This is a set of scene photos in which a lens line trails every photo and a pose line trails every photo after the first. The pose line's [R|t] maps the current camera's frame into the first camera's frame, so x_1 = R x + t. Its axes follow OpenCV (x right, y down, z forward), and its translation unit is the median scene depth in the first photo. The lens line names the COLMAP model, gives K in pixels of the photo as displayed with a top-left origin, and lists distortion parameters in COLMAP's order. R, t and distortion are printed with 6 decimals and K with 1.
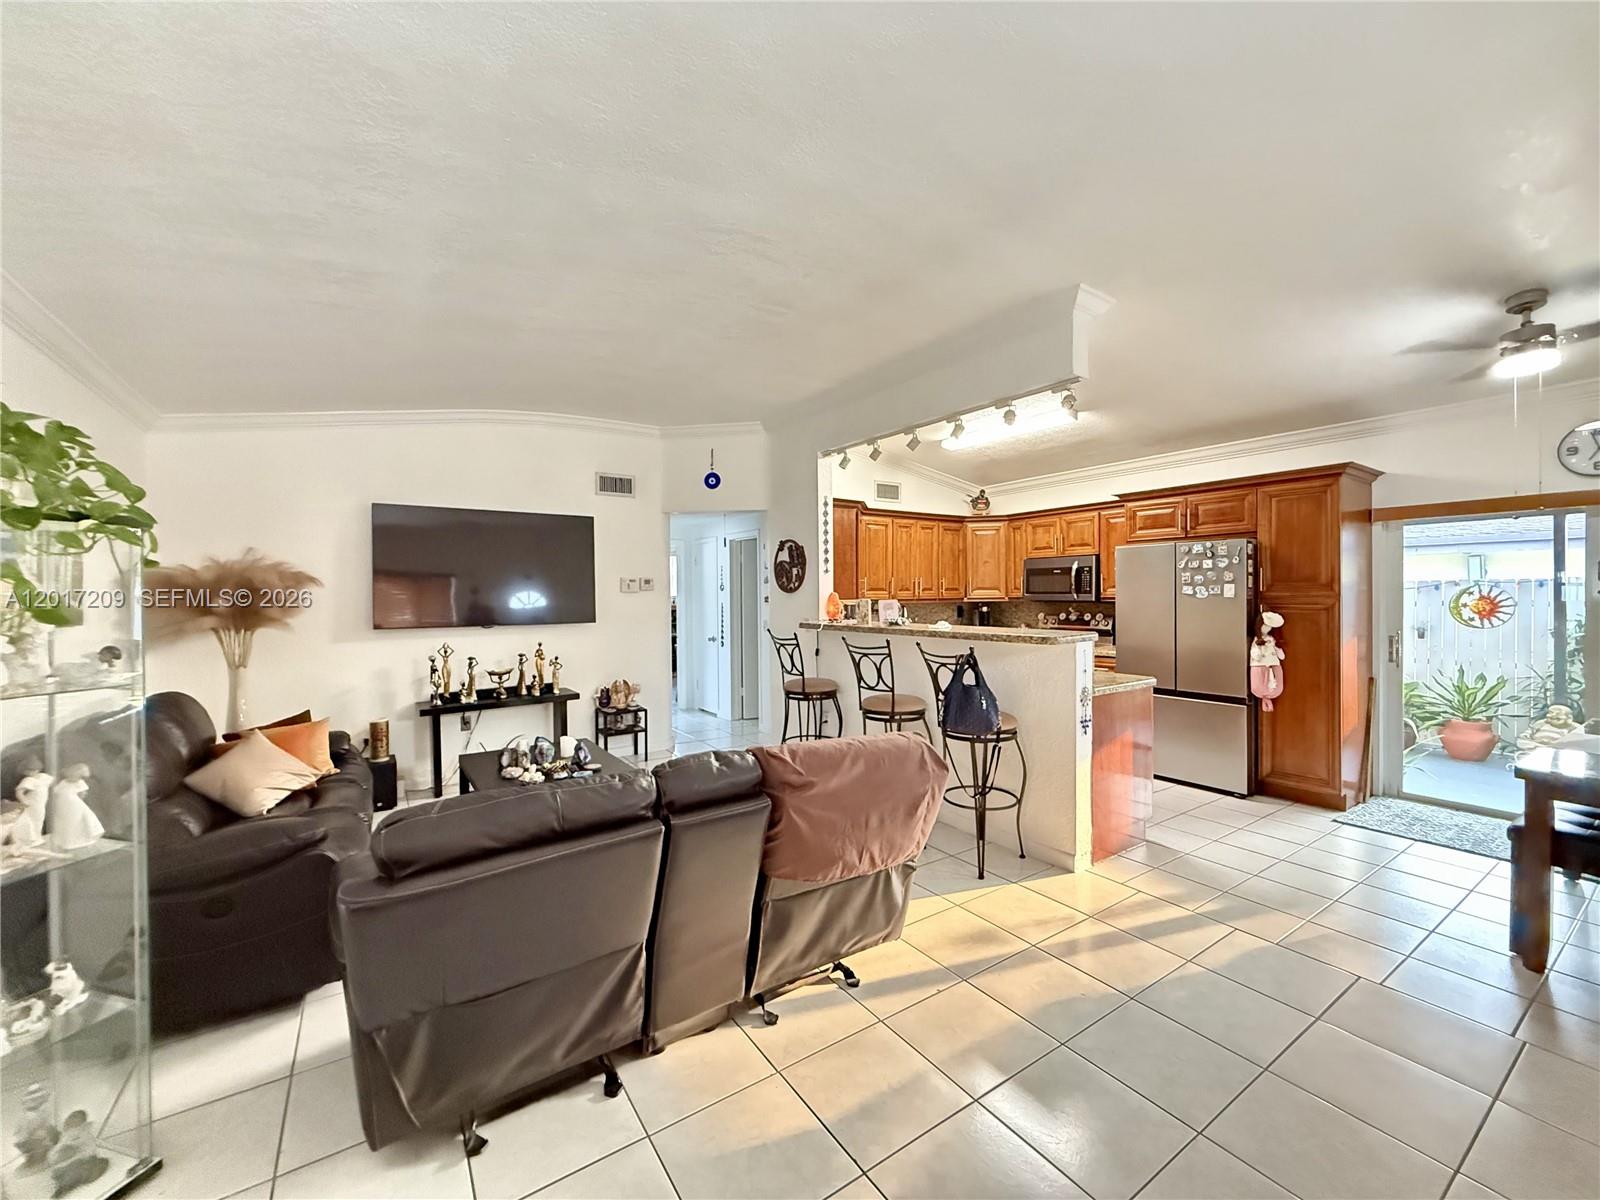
lens RADIAL K [[639.8, 0, 799.4], [0, 639.8, 598.2], [0, 0, 1]] dist [0.000406, 0.000090]
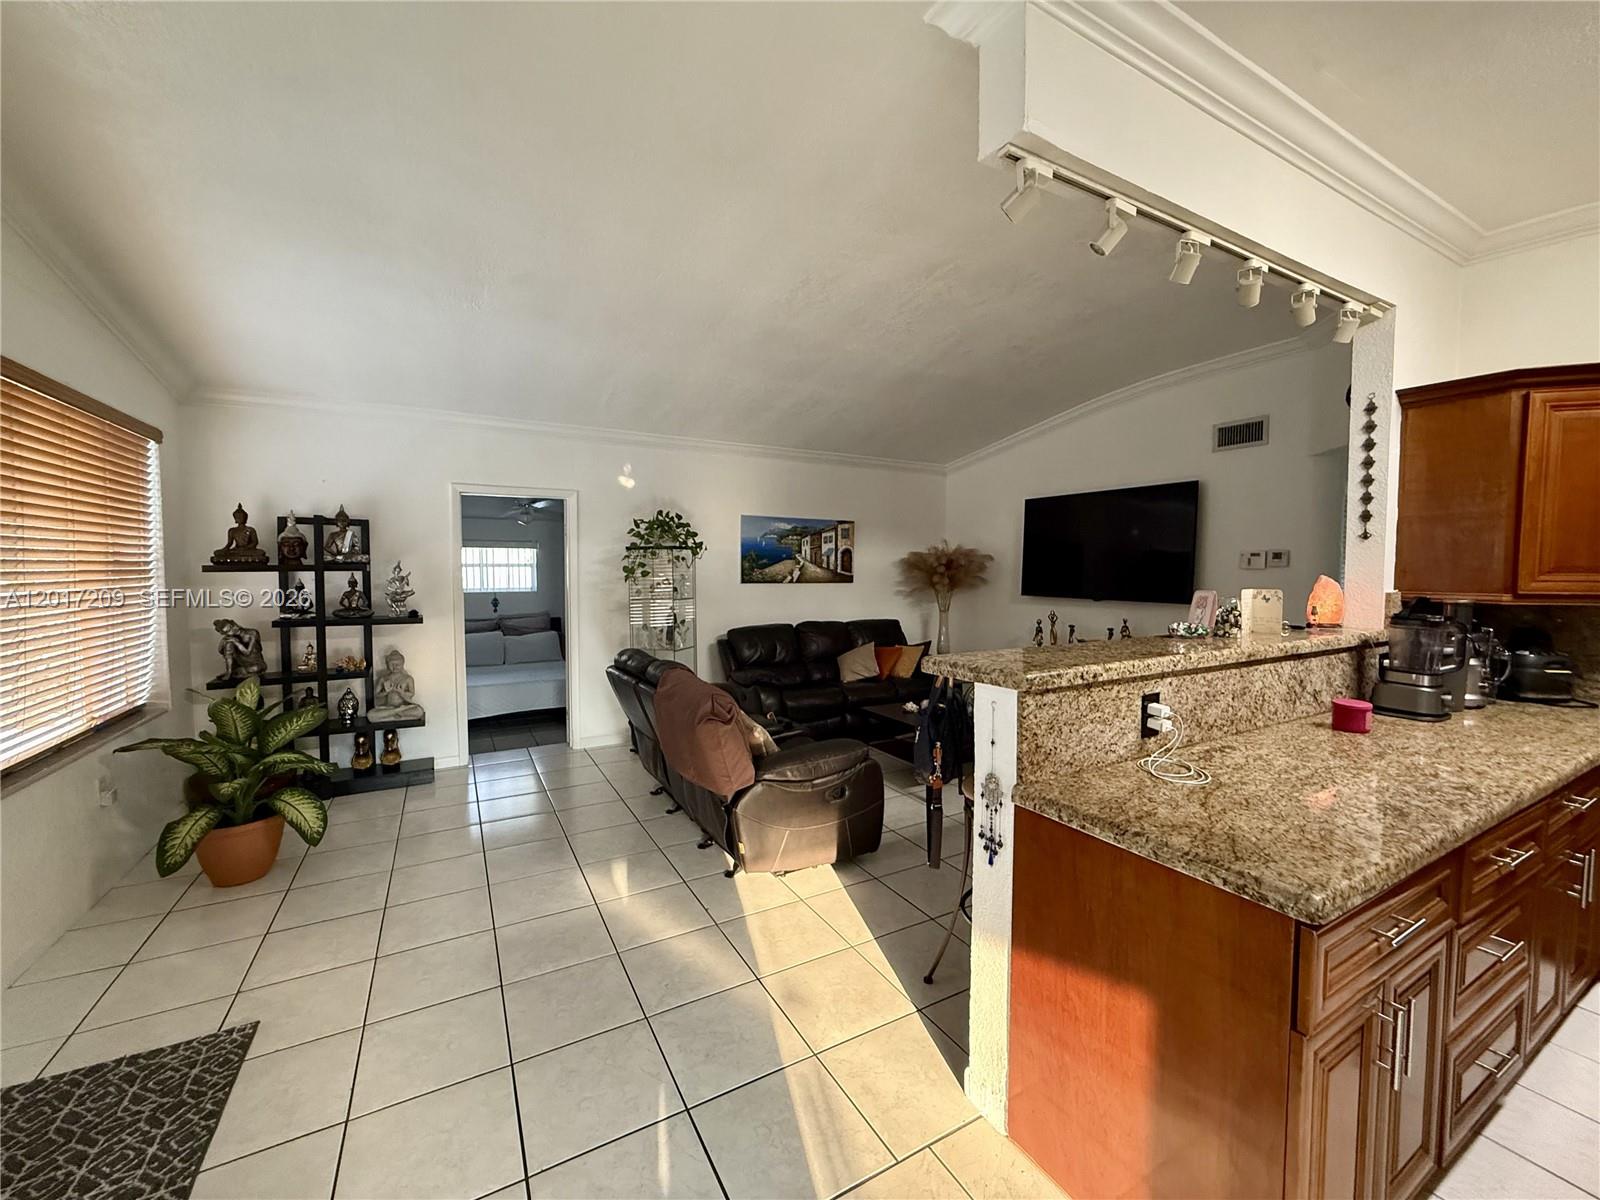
lens RADIAL K [[639.8, 0, 798.1], [0, 639.8, 598.2], [0, 0, 1]] dist [0.000406, 0.000090]
pose [[-0.084043, 0.059447, -0.994687, 0.709726], [-0.006493, 0.998165, 0.060203, -0.022362], [0.996441, 0.011518, -0.083503, 0.657621]]
